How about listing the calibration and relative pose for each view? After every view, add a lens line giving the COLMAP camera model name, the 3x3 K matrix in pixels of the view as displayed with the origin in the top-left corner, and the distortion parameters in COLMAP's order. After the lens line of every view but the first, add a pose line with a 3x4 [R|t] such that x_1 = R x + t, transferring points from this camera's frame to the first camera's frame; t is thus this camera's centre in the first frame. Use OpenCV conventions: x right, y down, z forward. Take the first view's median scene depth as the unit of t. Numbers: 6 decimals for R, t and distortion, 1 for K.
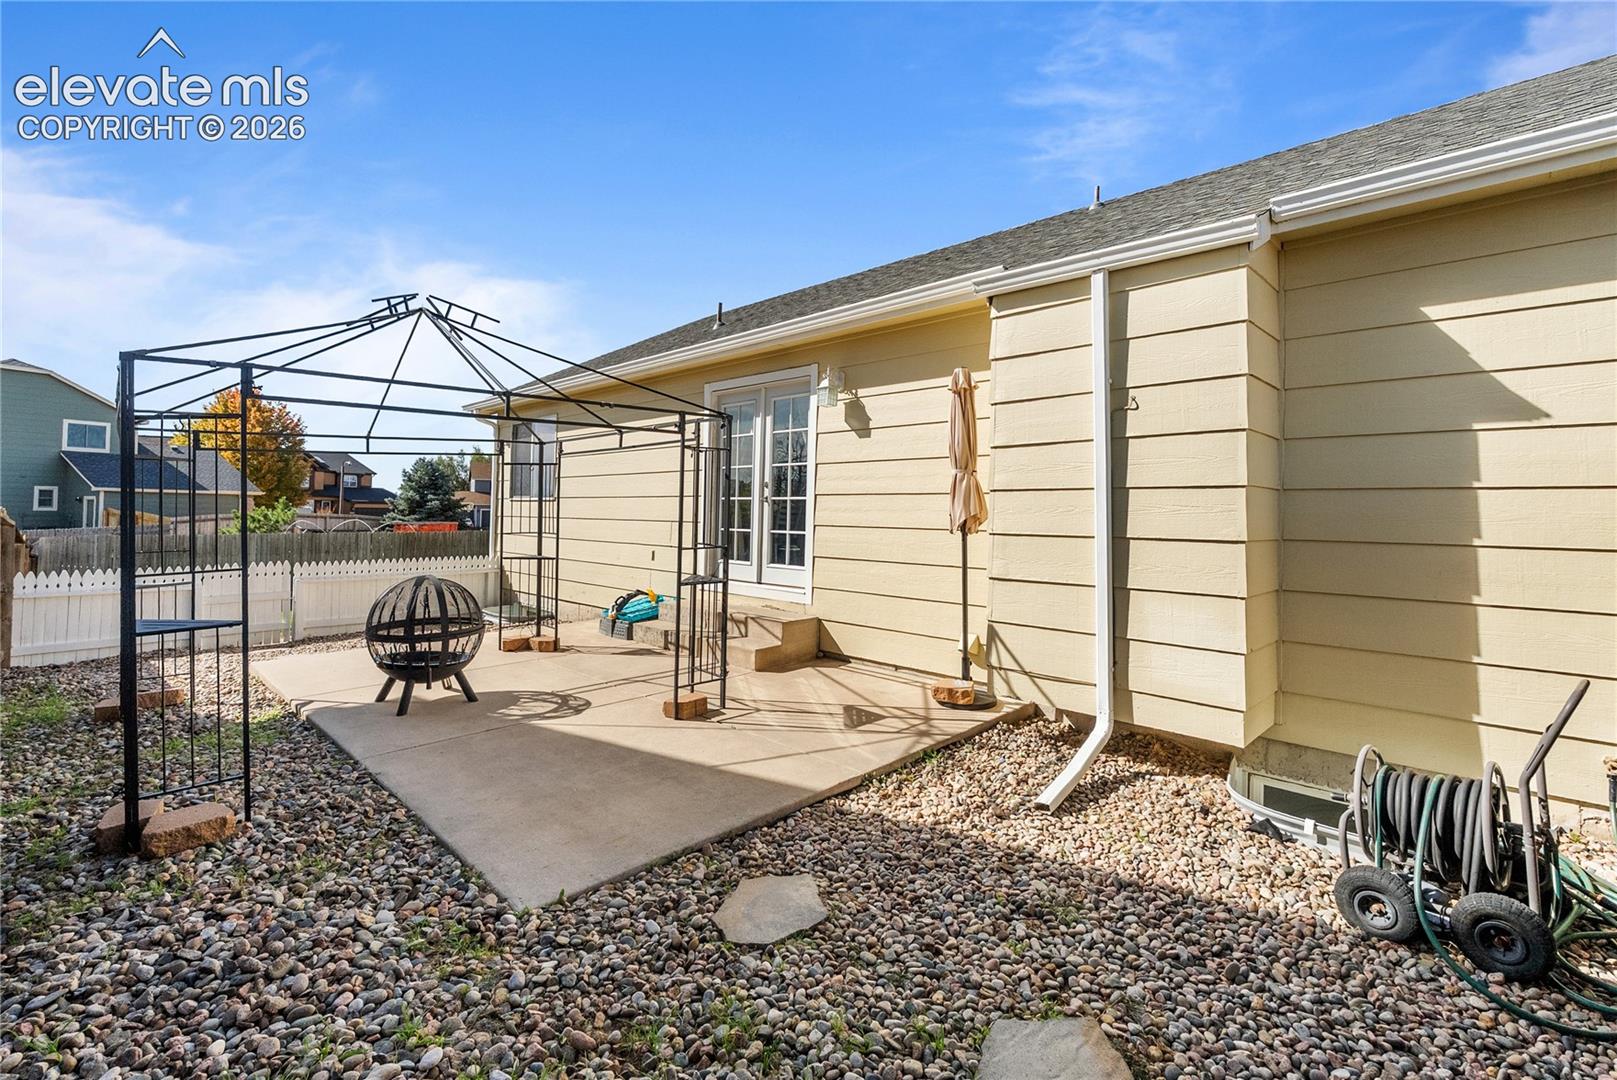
lens RADIAL K [[714.4, 0, 818.1], [0, 714.4, 556.8], [0, 0, 1]] dist [-0.006395, -0.000022]
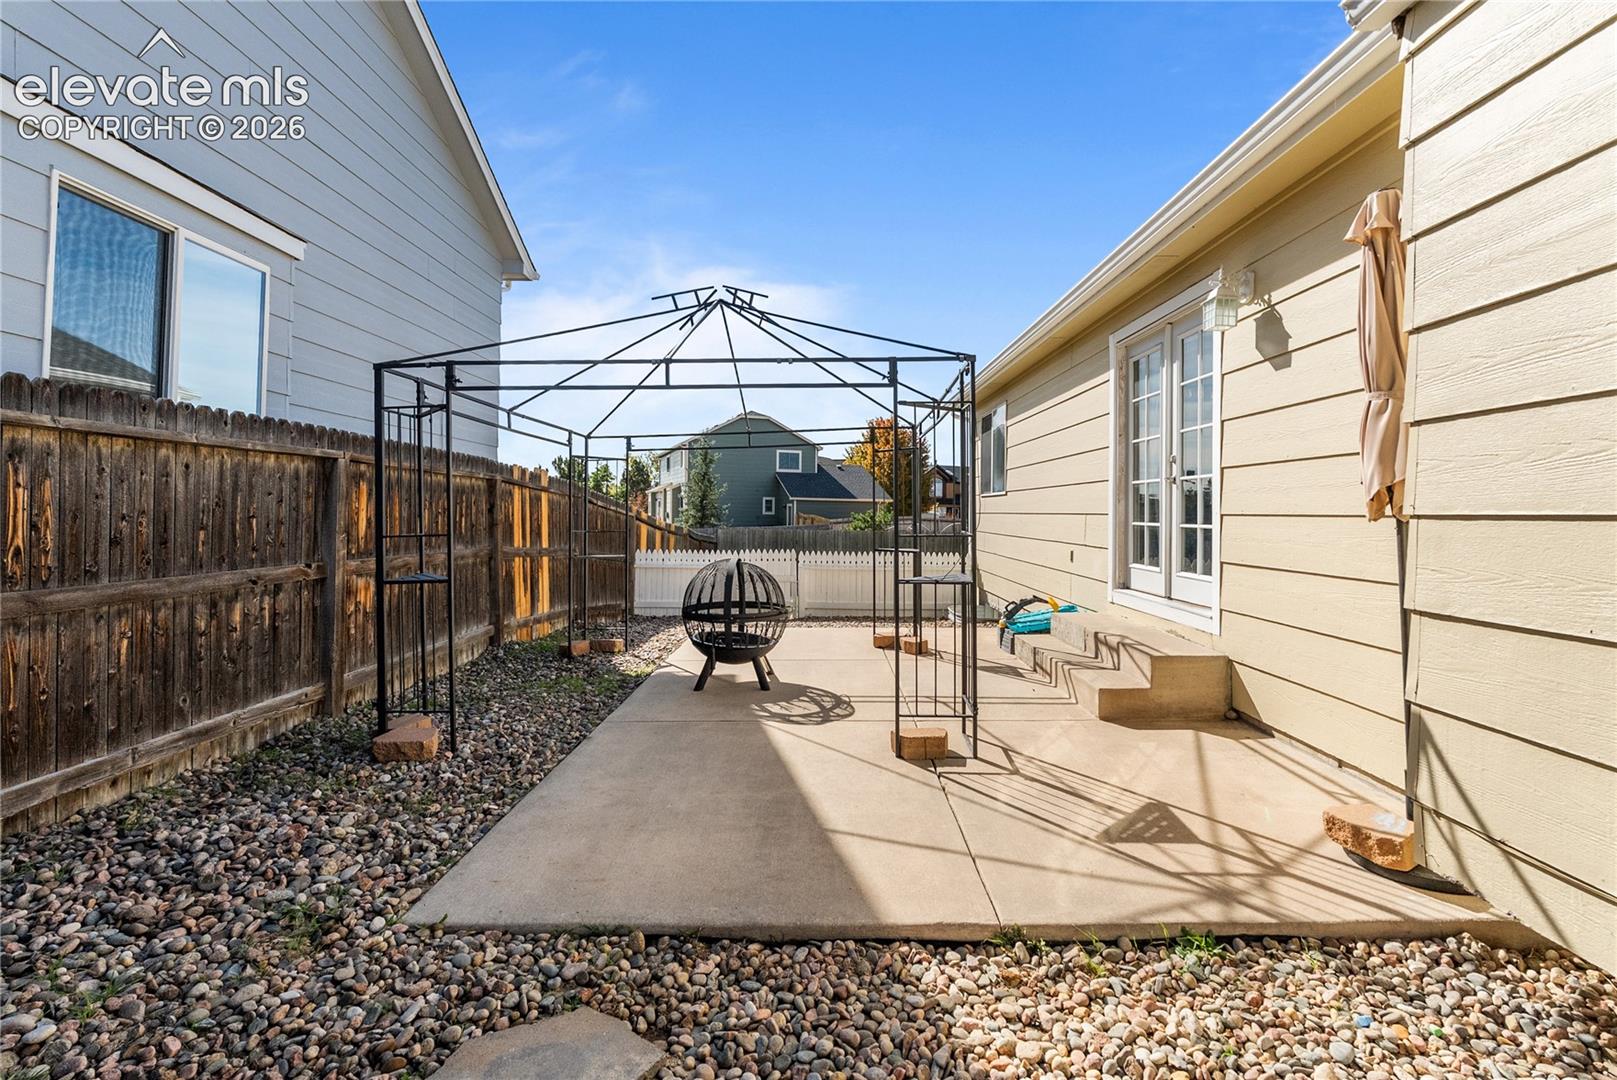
lens RADIAL K [[725.3, 0, 808.3], [0, 725.3, 529.4], [0, 0, 1]] dist [-0.002762, 0.000037]
pose [[0.690699, 0.013053, -0.723025, 0.293935], [-0.046639, 0.998560, -0.026526, 0.006431], [0.721637, 0.052043, 0.690312, 0.366142]]
